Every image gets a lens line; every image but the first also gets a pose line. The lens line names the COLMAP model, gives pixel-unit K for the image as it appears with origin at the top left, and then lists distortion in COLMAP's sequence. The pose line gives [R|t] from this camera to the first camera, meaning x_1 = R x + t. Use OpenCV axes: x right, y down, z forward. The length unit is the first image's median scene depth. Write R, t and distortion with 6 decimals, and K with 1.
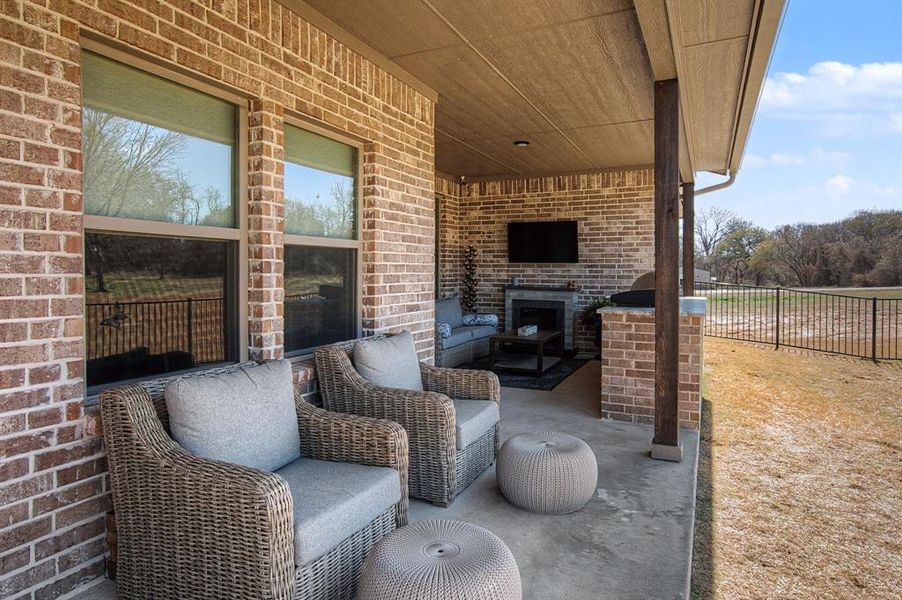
lens RADIAL K [[459.2, 0, 453.0], [0, 459.2, 287.9], [0, 0, 1]] dist [0.000277, 0.000891]
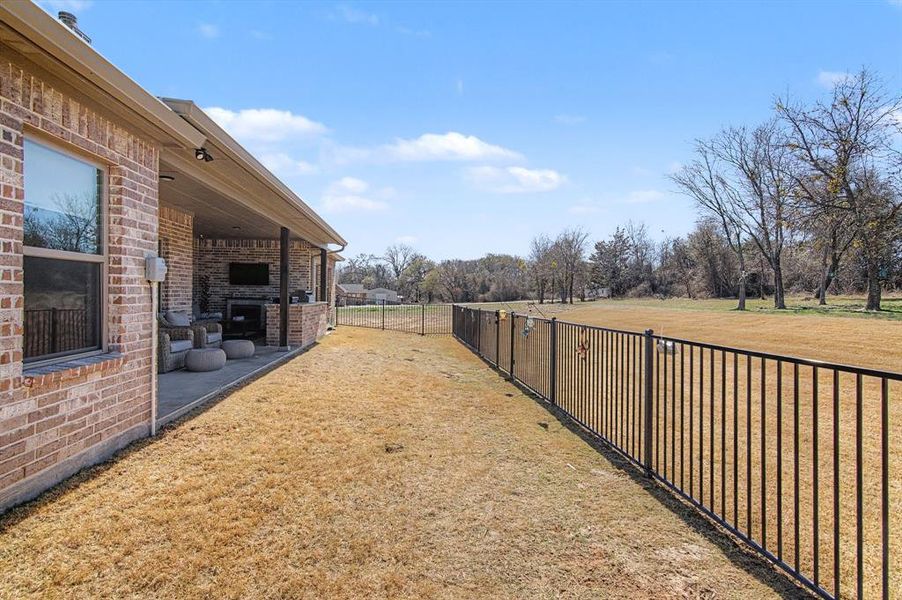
lens RADIAL K [[459.2, 0, 453.0], [0, 459.2, 287.9], [0, 0, 1]] dist [0.000277, 0.000891]
pose [[0.850230, 0.016490, 0.526154, -0.087097], [0.005538, 0.999174, -0.040263, 0.038130], [-0.526383, 0.037147, 0.849436, -1.050575]]
